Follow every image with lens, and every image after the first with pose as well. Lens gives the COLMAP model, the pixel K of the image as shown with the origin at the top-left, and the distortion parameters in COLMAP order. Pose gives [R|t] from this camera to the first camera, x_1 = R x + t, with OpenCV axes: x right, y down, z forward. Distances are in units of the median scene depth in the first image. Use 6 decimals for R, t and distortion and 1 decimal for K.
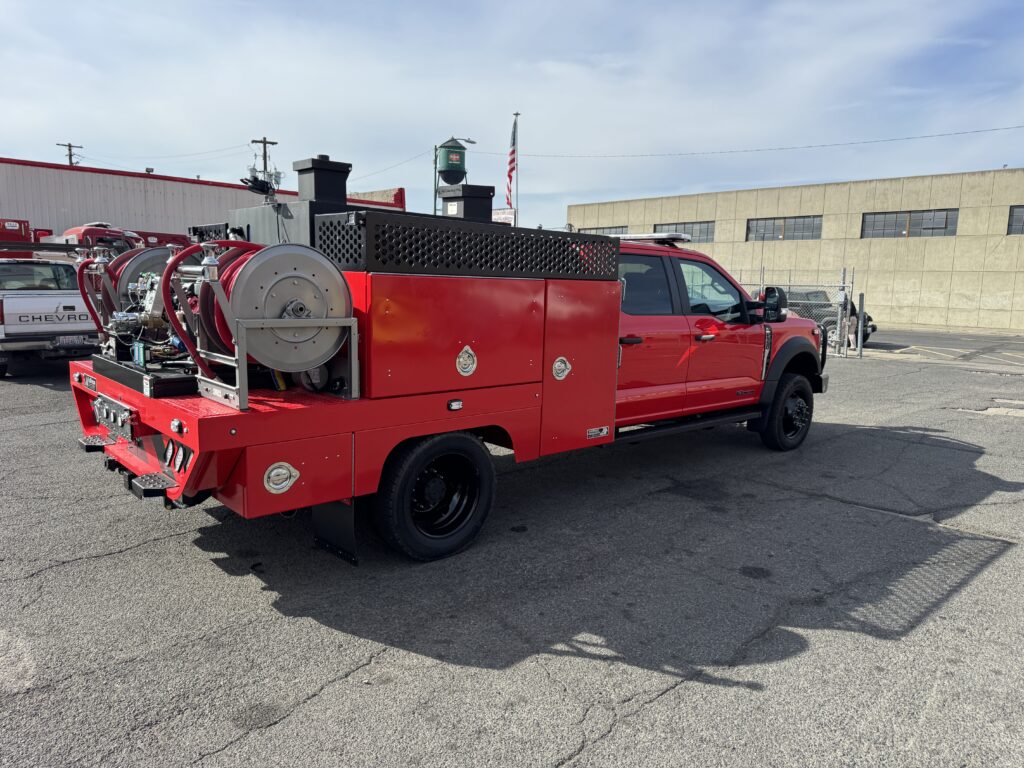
lens RADIAL K [[727.0, 0, 513.1], [0, 727.0, 387.6], [0, 0, 1]] dist [0.044129, -0.058970]
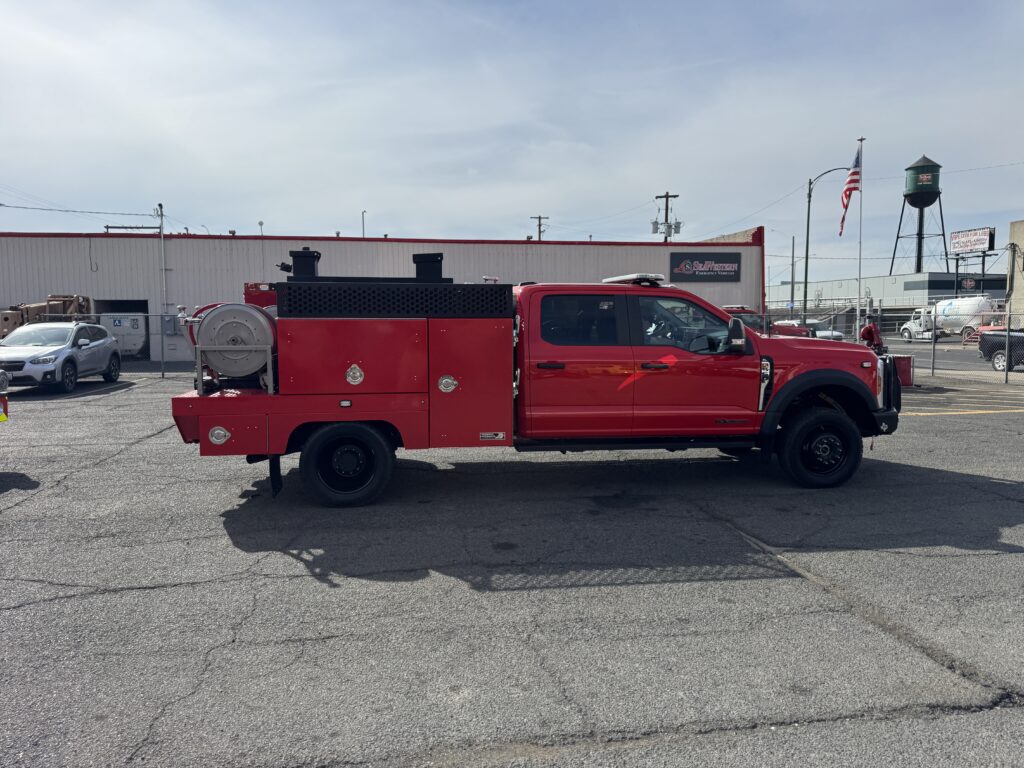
lens RADIAL K [[723.3, 0, 509.8], [0, 723.3, 386.6], [0, 0, 1]] dist [0.120061, -0.184572]
pose [[0.809851, 0.026991, -0.586014, 0.918787], [-0.060091, 0.997503, -0.037101, 0.020924], [0.583549, 0.065261, 0.809451, -0.021459]]
